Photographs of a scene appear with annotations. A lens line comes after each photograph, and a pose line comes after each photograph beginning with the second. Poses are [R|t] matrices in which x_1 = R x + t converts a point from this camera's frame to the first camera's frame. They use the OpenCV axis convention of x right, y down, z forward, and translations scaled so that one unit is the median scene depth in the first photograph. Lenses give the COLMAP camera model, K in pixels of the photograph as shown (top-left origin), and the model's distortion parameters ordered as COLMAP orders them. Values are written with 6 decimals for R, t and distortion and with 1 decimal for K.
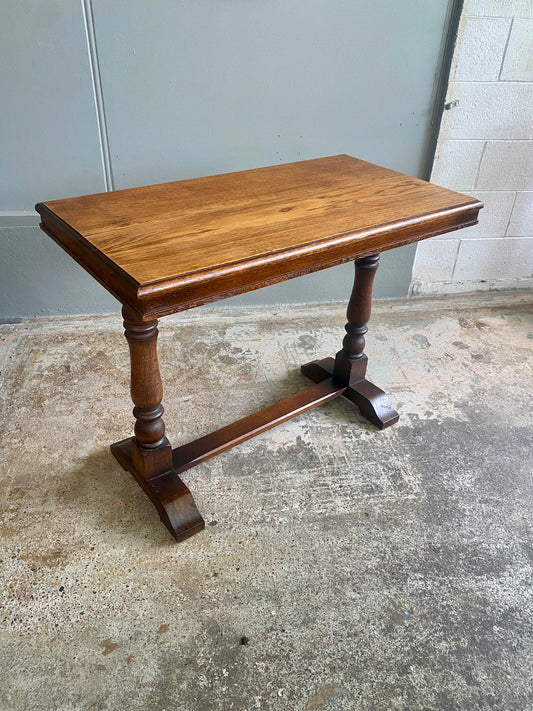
lens RADIAL K [[542.8, 0, 273.8], [0, 542.8, 350.4], [0, 0, 1]] dist [0.025383, -0.027304]
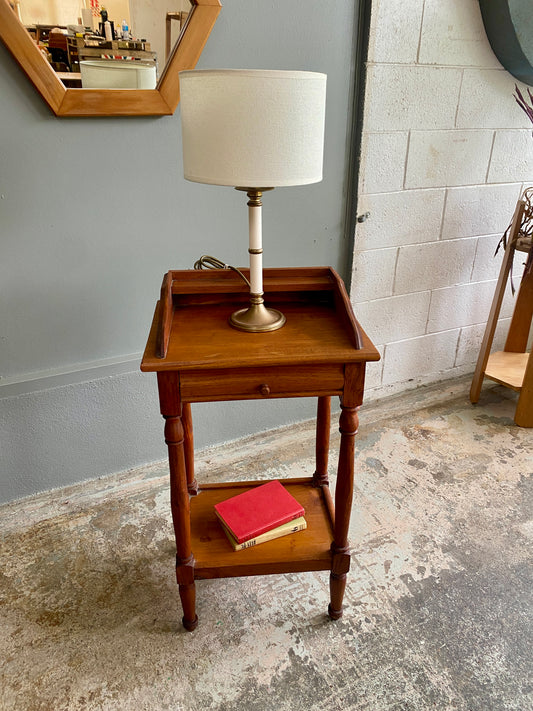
lens RADIAL K [[542.8, 0, 275.4], [0, 542.8, 349.2], [0, 0, 1]] dist [0.025383, -0.027304]
pose [[0.960245, -0.143391, 0.239519, -0.103002], [0.168963, 0.981525, -0.089779, -0.204311], [-0.222220, 0.126680, 0.966732, 0.179051]]
